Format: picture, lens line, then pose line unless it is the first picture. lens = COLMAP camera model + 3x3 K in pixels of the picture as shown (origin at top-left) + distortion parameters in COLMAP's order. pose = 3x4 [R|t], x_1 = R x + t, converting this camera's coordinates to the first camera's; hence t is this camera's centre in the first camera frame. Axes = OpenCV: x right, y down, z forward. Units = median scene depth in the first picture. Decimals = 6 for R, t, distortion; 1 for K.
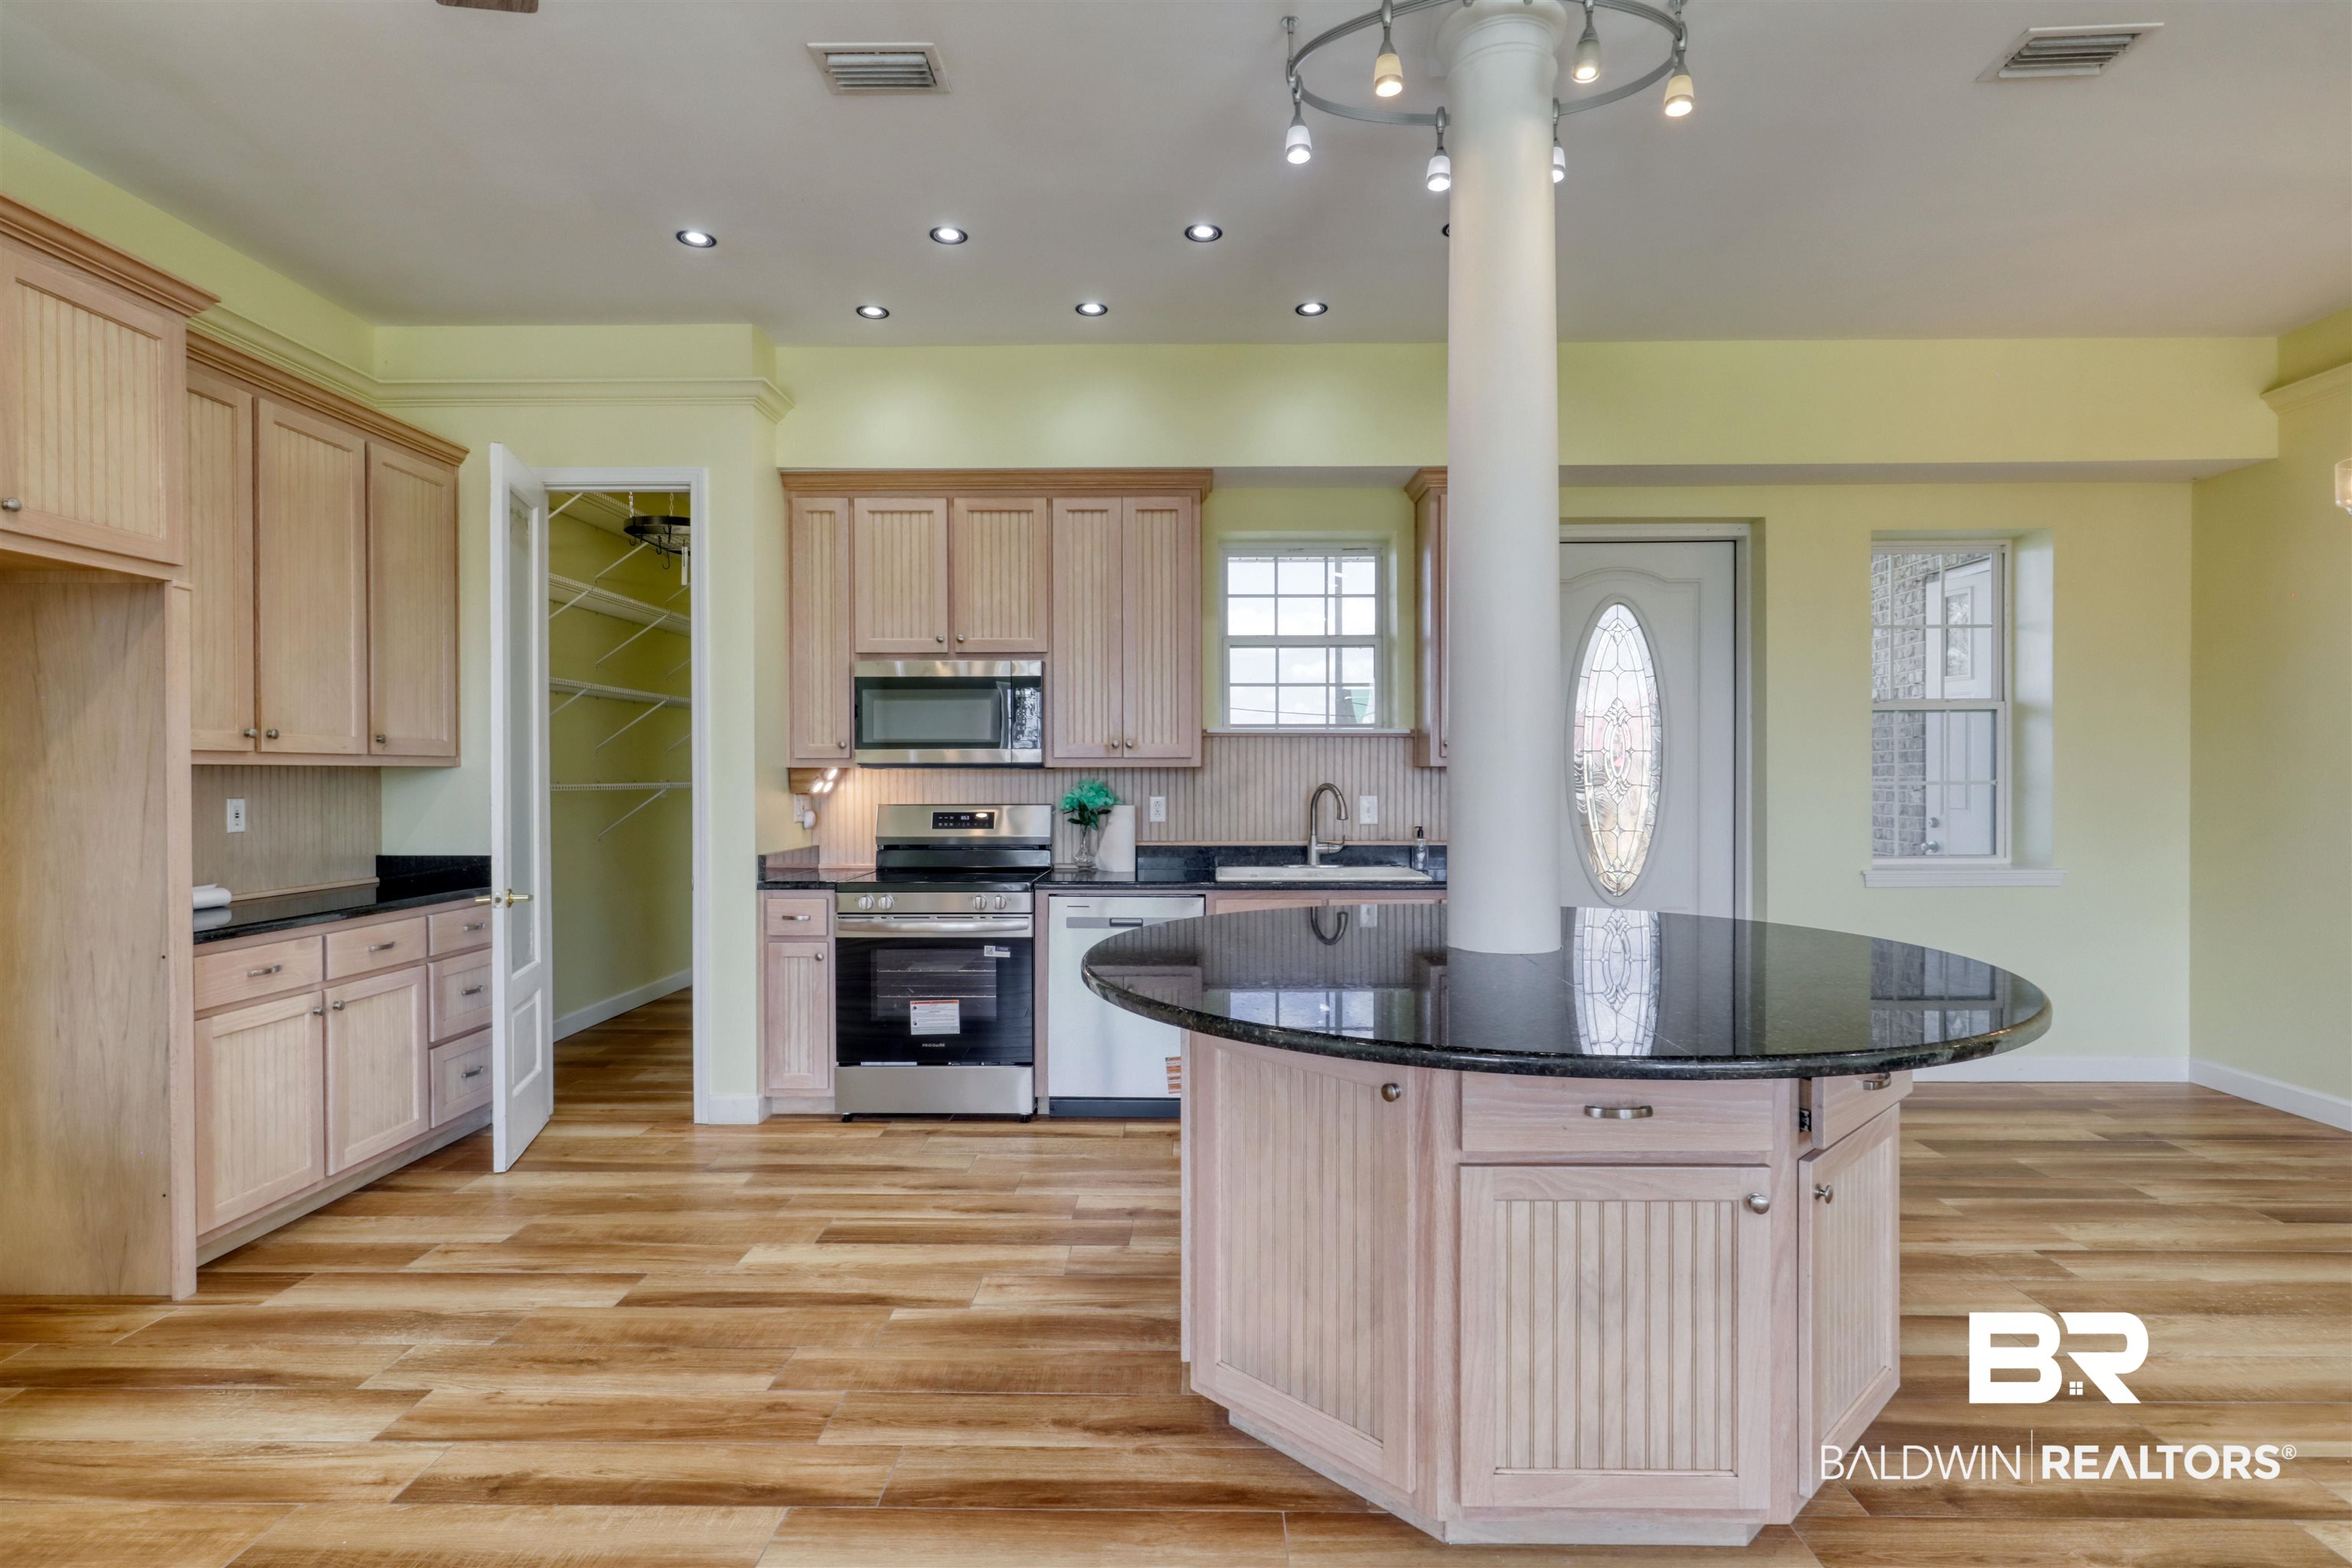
lens RADIAL K [[1169.5, 0, 1194.7], [0, 1169.5, 784.2], [0, 0, 1]] dist [-0.000152, -0.000185]
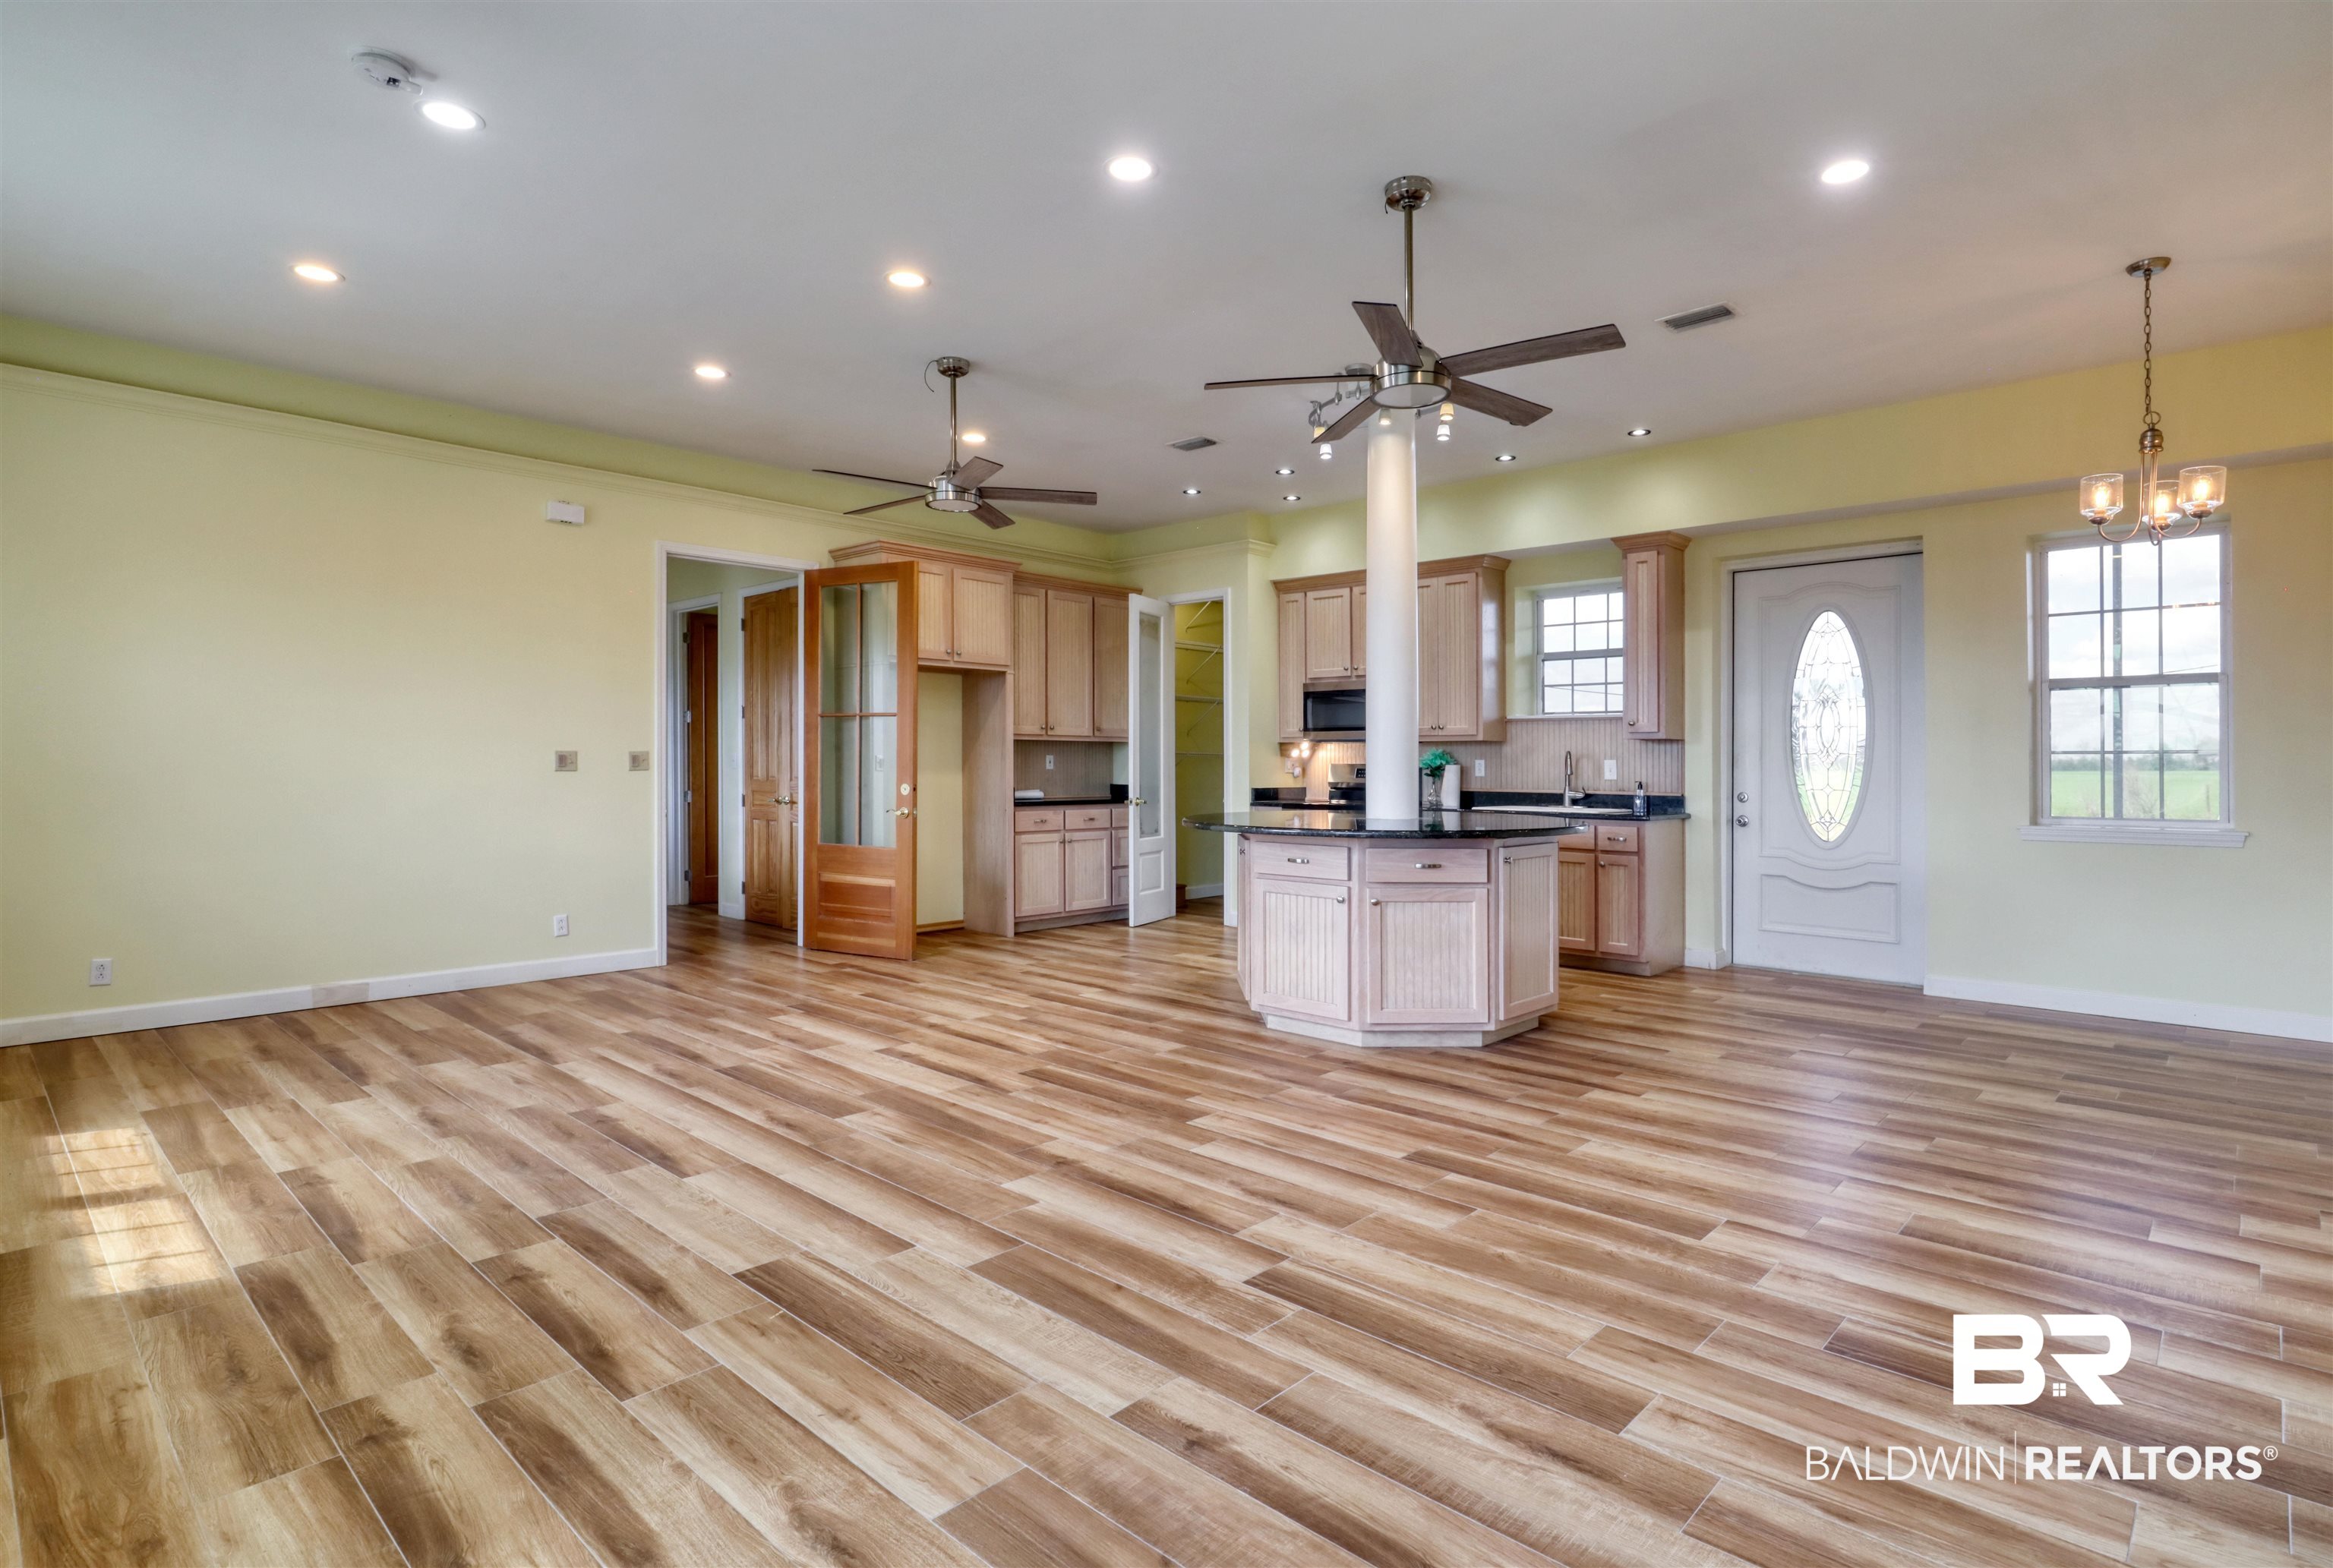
lens RADIAL K [[1170.3, 0, 1185.6], [0, 1170.3, 777.9], [0, 0, 1]] dist [0.001728, -0.000662]
pose [[0.743379, 0.015424, -0.668693, 0.783879], [-0.012863, 0.999879, 0.008763, 0.027705], [0.668747, 0.002087, 0.743487, -0.465864]]
